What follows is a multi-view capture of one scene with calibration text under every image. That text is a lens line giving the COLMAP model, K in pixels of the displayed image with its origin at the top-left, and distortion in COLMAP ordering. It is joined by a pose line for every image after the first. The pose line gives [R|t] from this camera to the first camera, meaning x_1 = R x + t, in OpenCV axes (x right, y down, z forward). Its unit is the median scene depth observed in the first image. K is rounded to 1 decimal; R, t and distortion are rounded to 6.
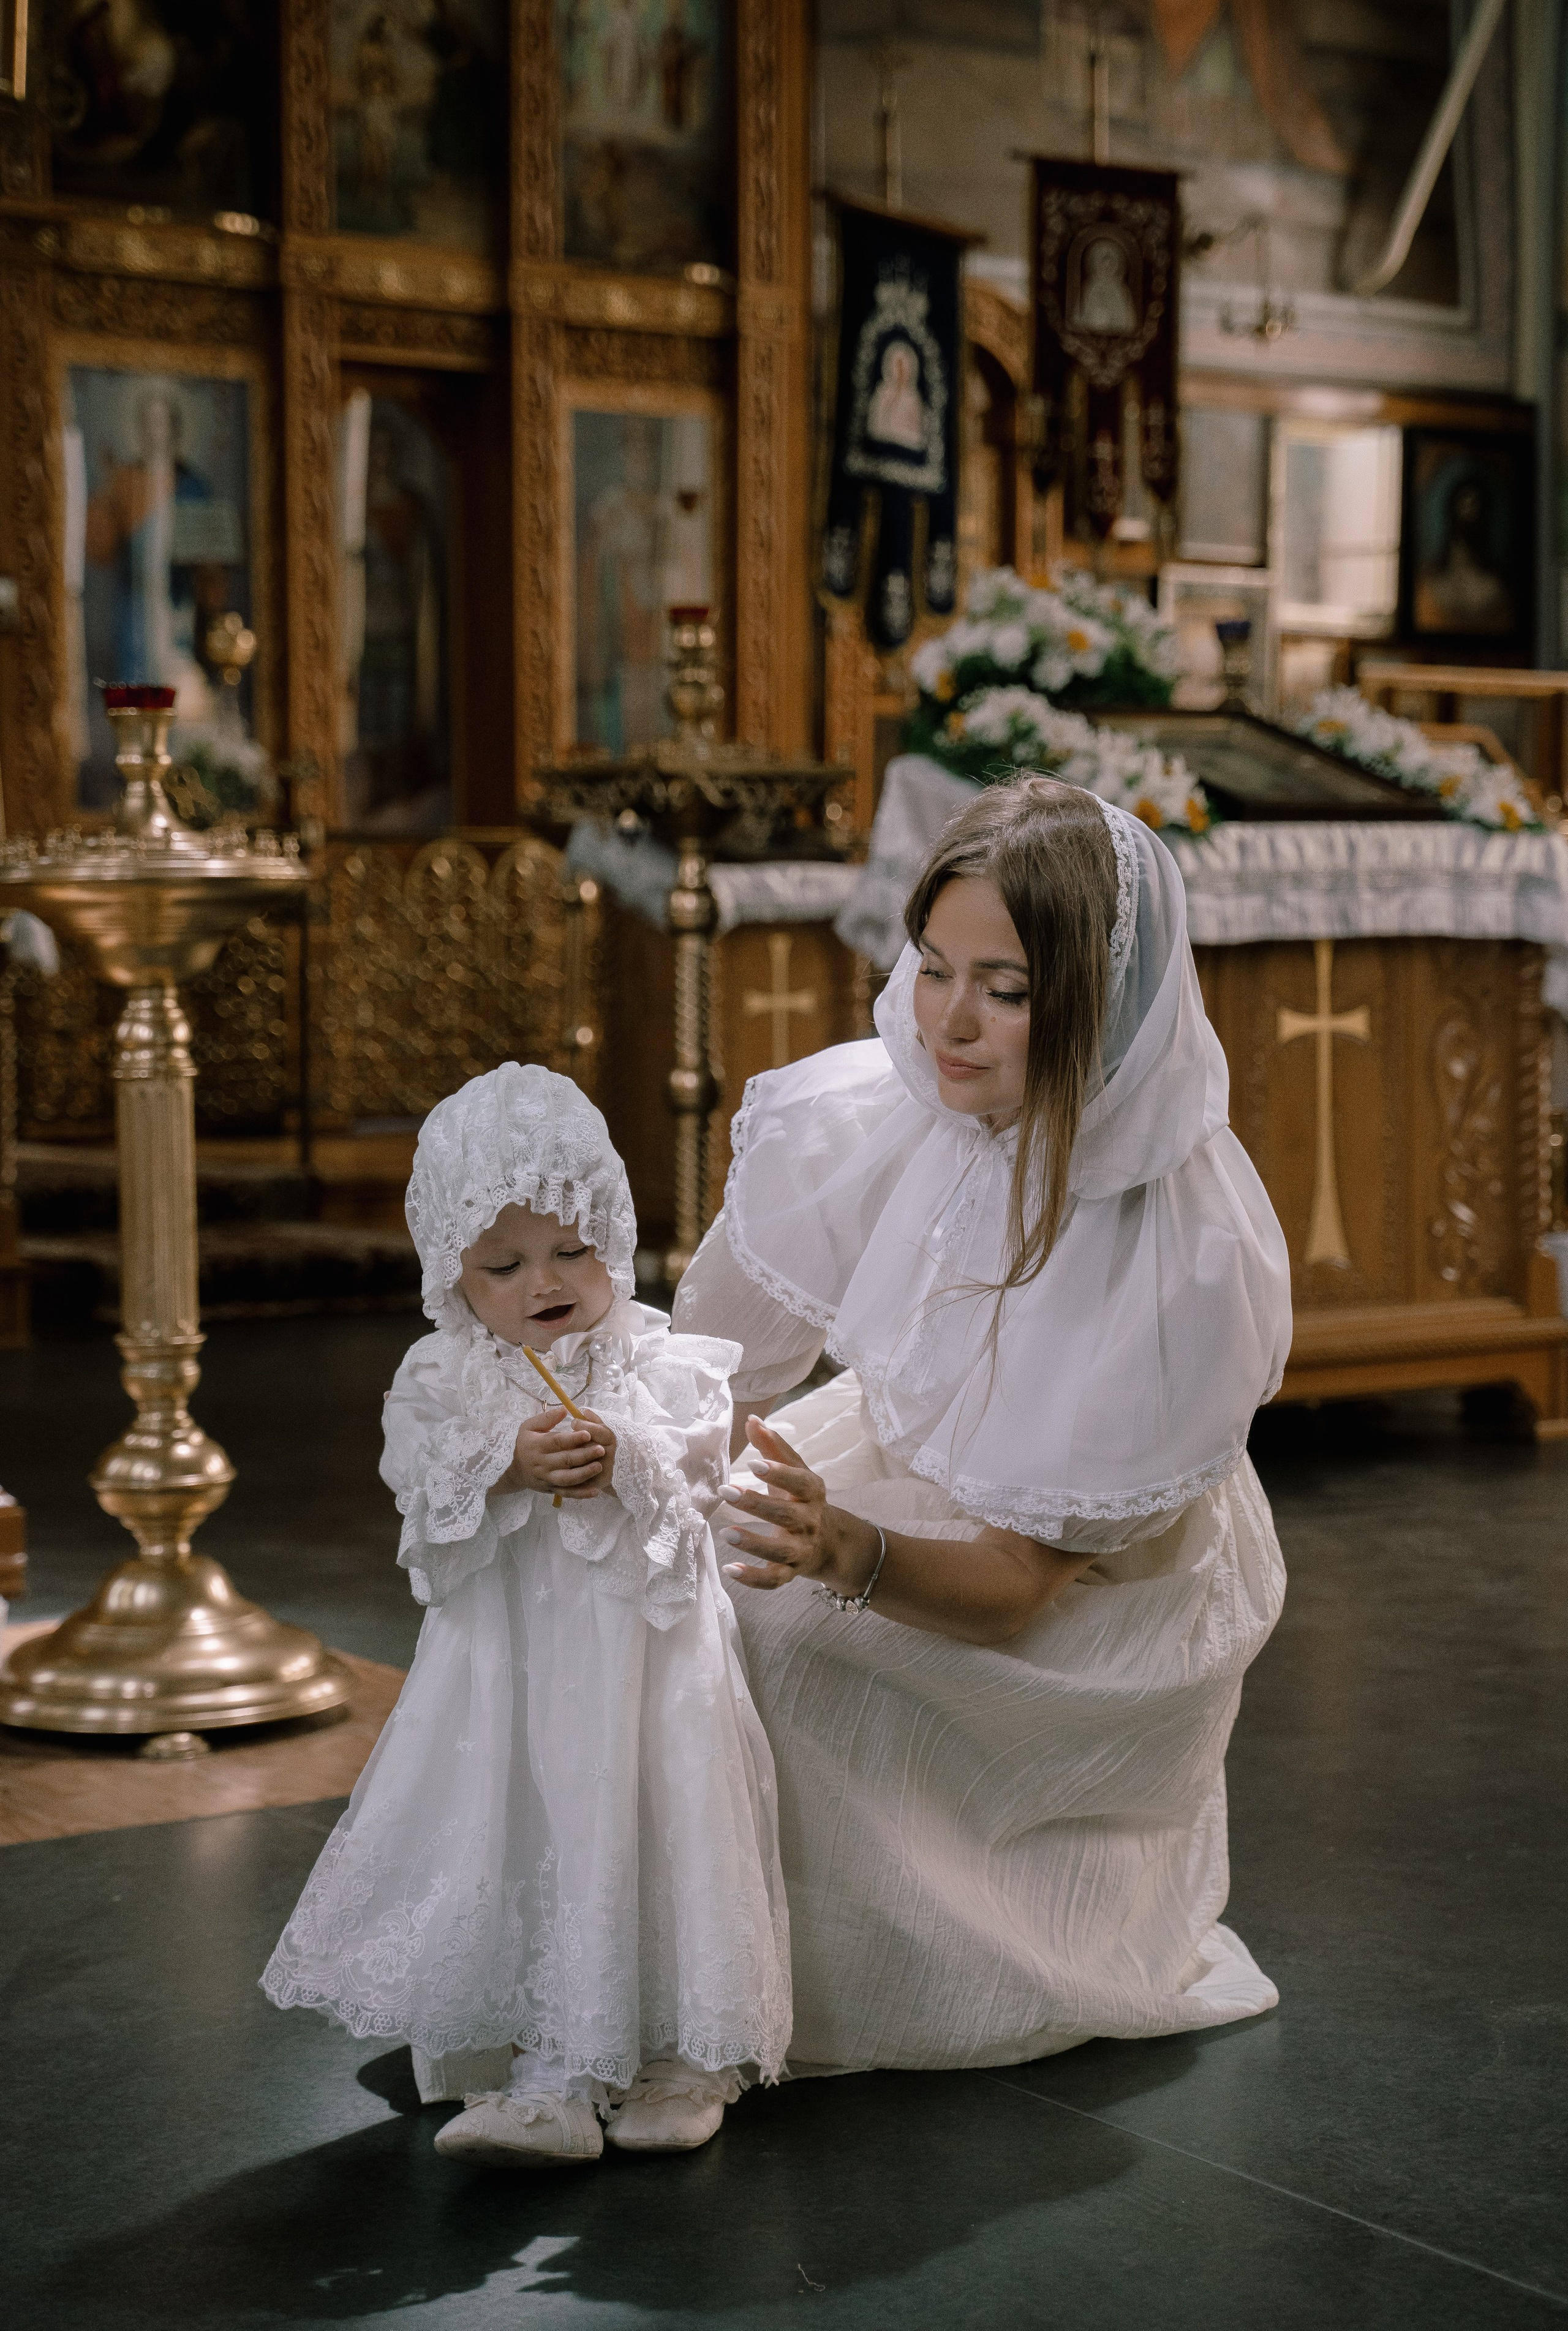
lens RADIAL K [[3776.3, 0, 822.2], [0, 3776.3, 1216.6], [0, 0, 1]] dist [0.166143, -0.068073]
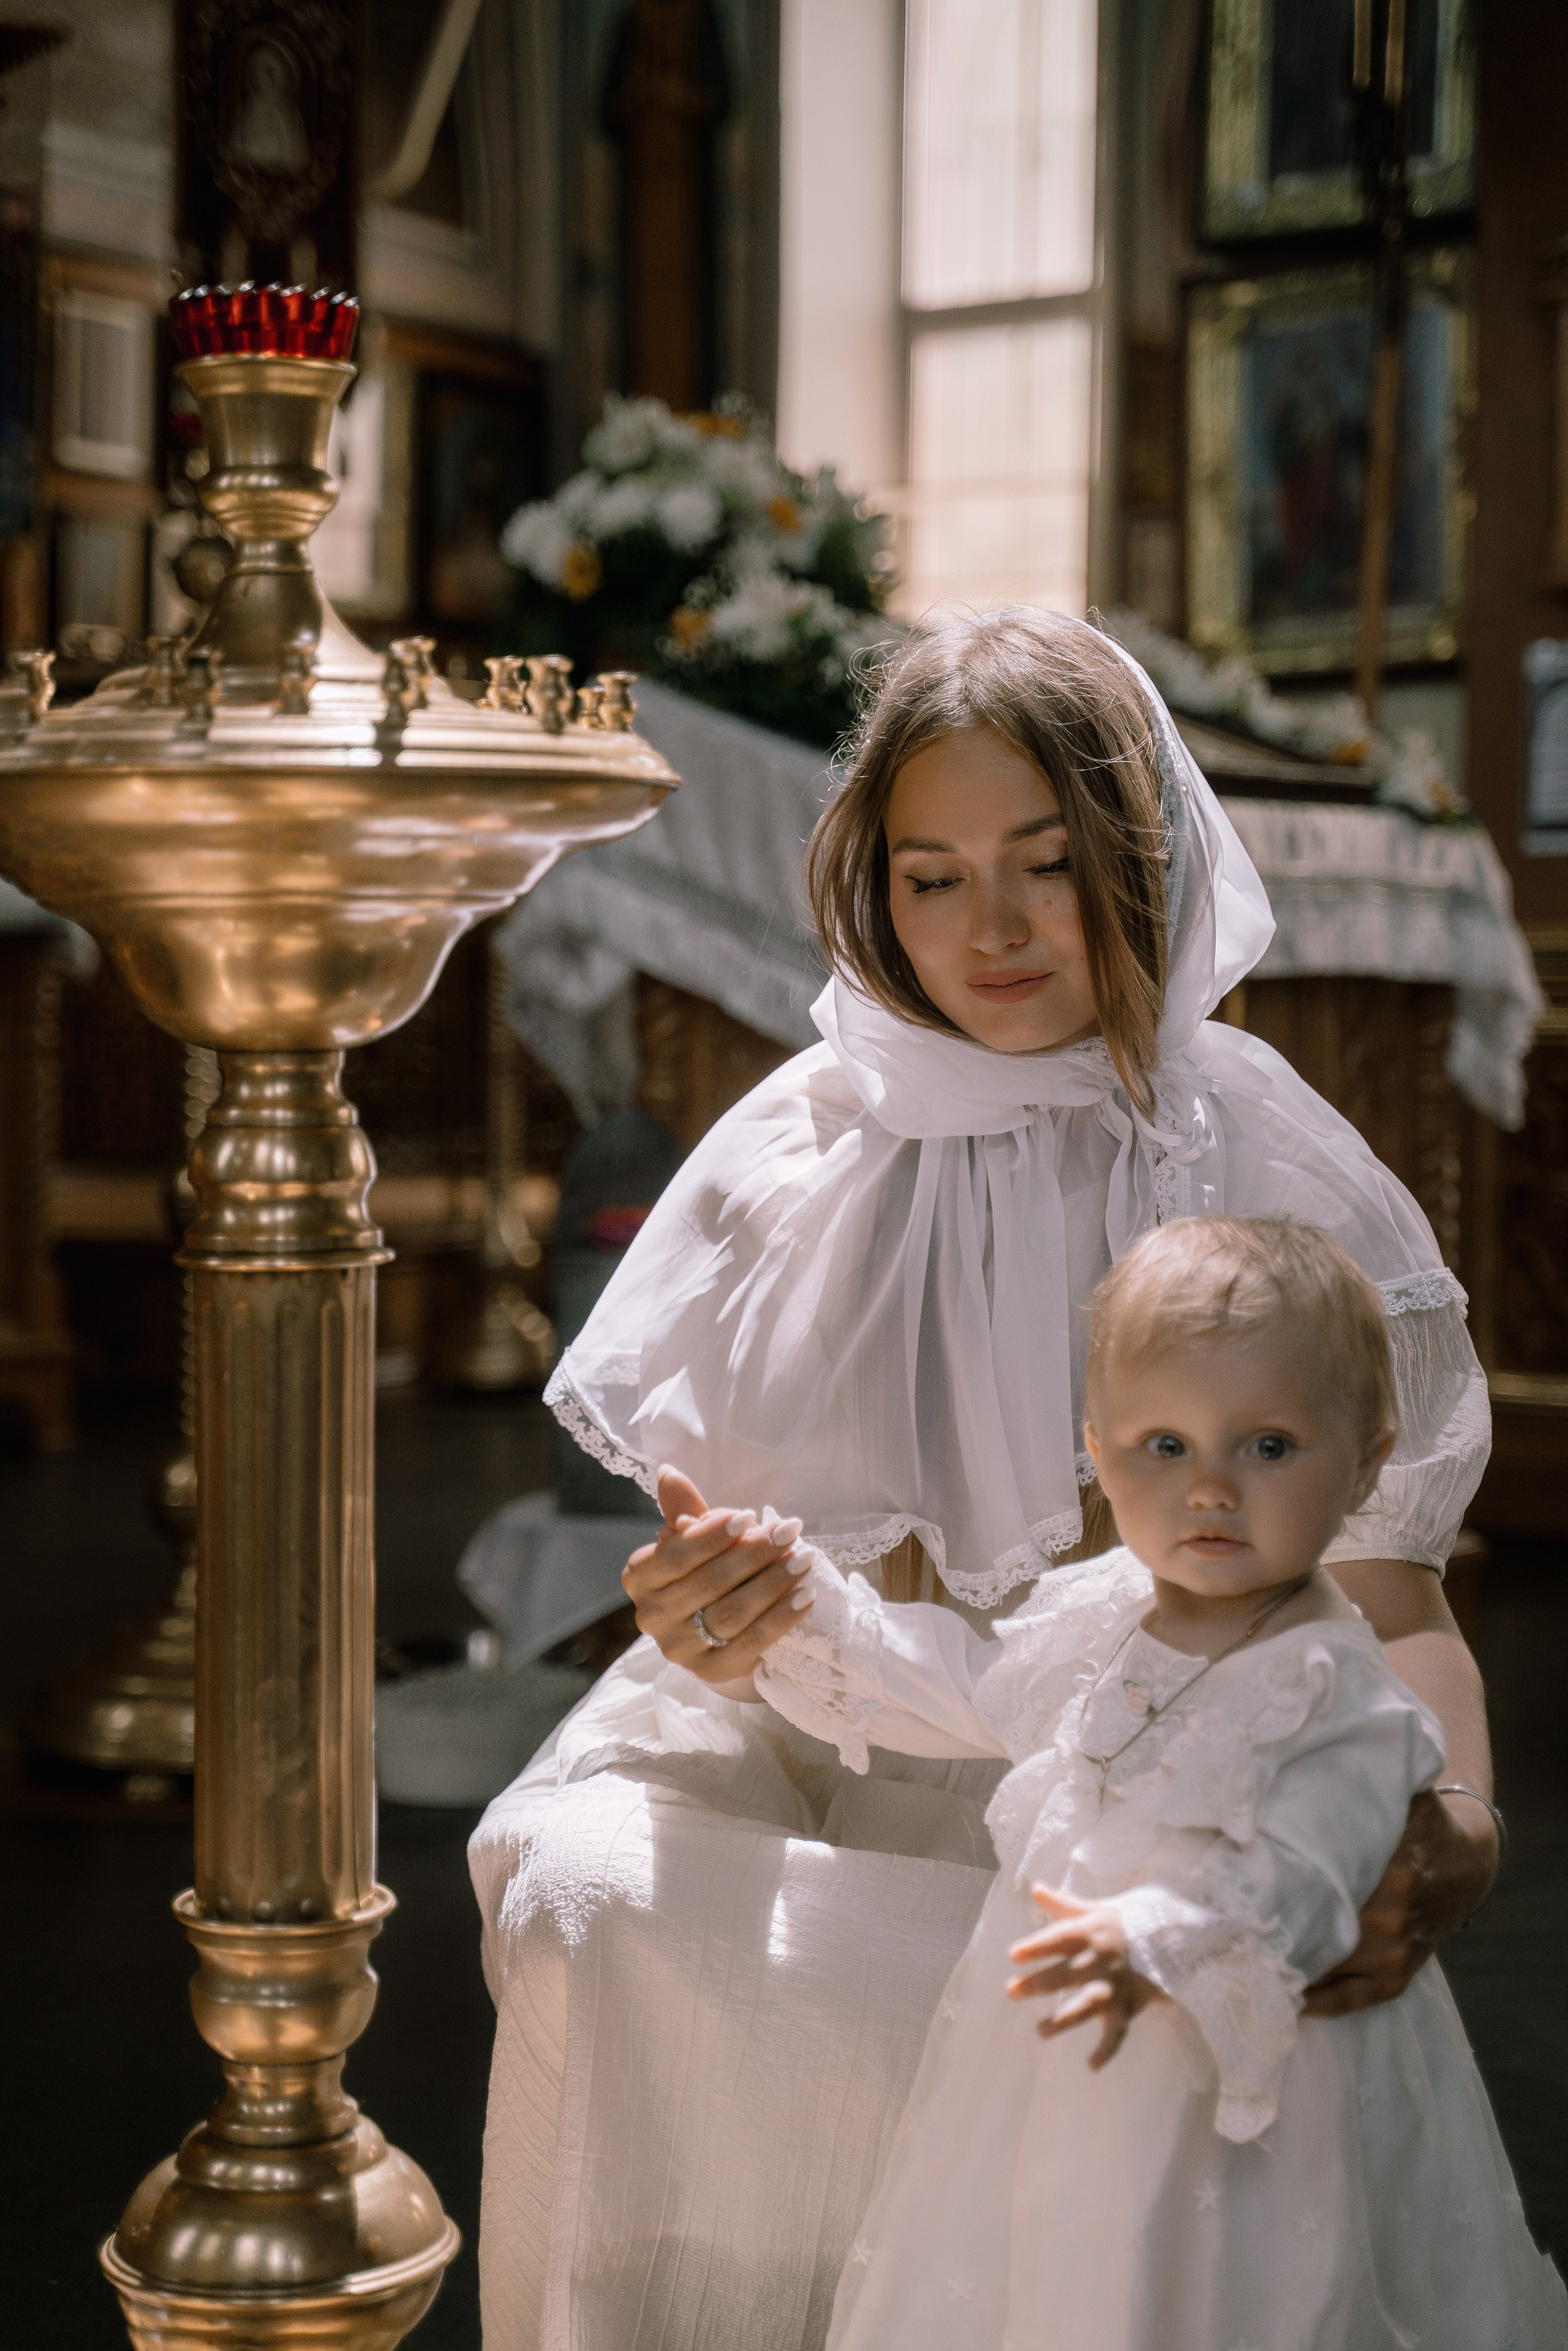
lens RADIAL K [[3916.9, 0, 667.8], [0, 3916.9, 1231.7], [0, 0, 1]] dist [0.222429, 0.012231]
pose [[0.946027, -0.003123, 0.324072, -0.101716], [0.006499, 0.999935, -0.009337, -0.013528], [-0.324022, 0.010939, 0.945986, 0.218970]]
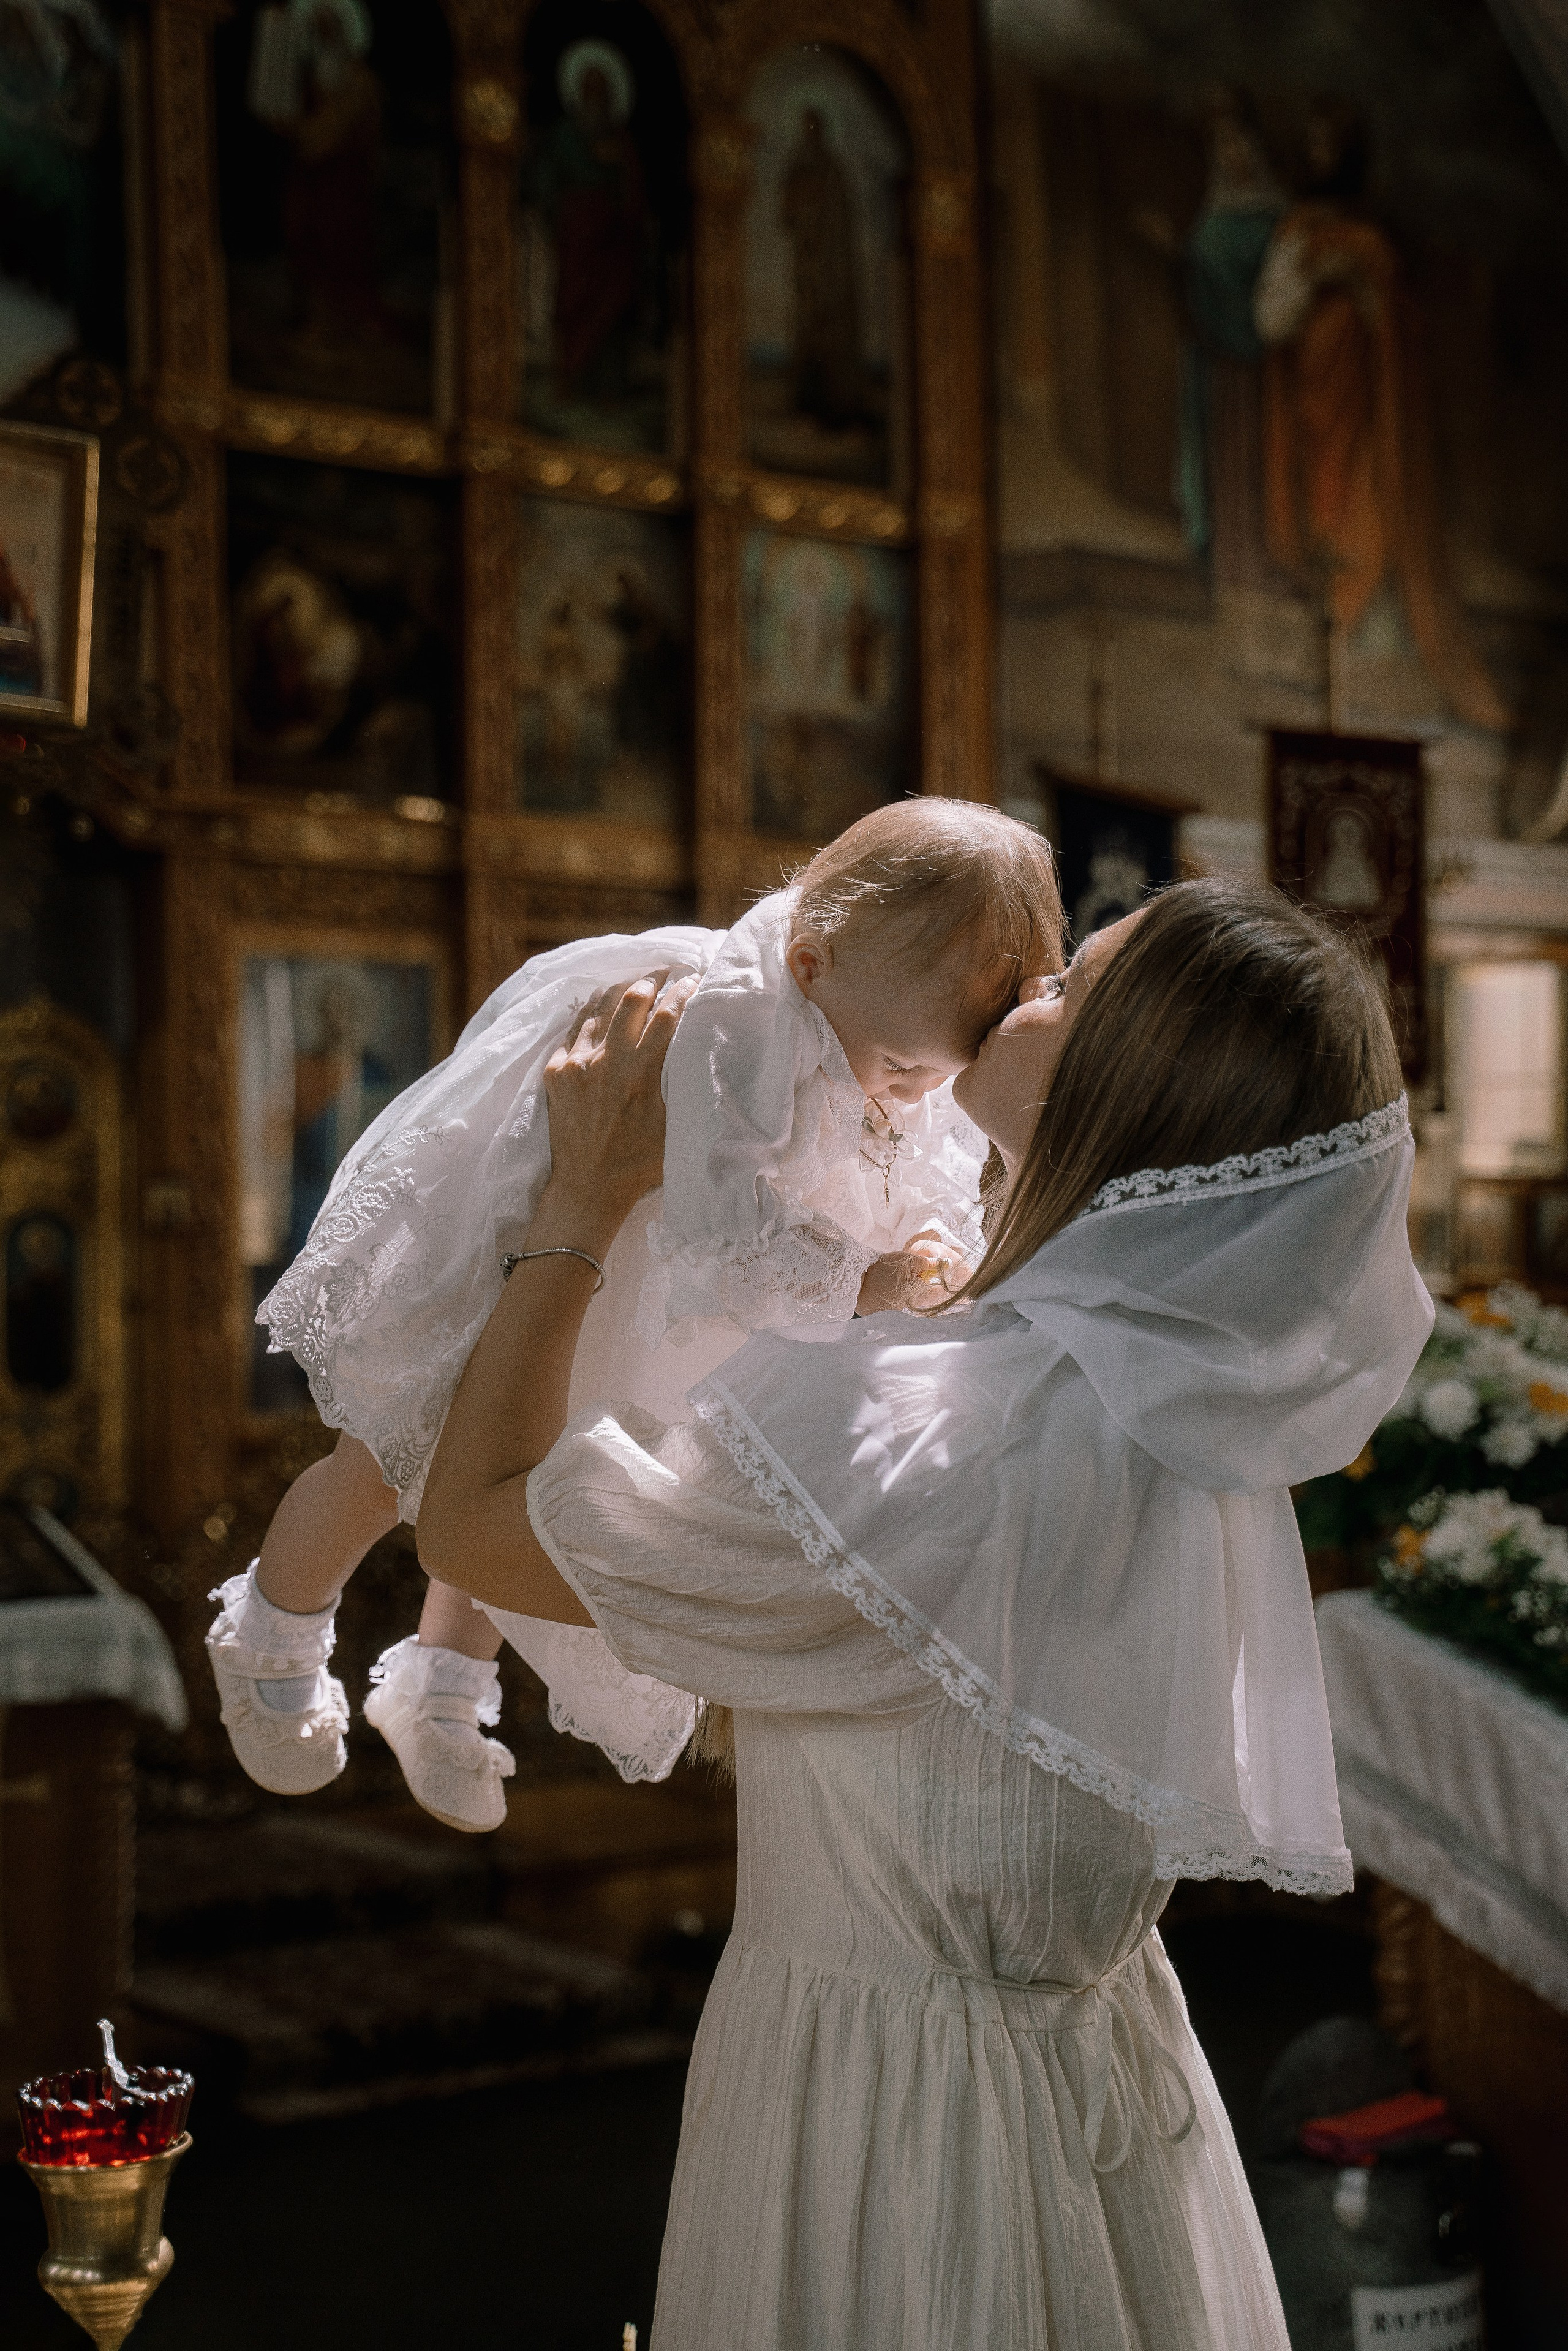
lens RADIAL K [[3103.1, 0, 787.6], [0, 3103.1, 1261.8], [0, 0, 1]] dist [0.083711, 0.123354]
pose [[0.999203, -0.011999, -0.038081, -0.032135], [0.008437, 0.995688, -0.092376, -0.073744], [0.039025, 0.091981, 0.994996, 0.237226]]
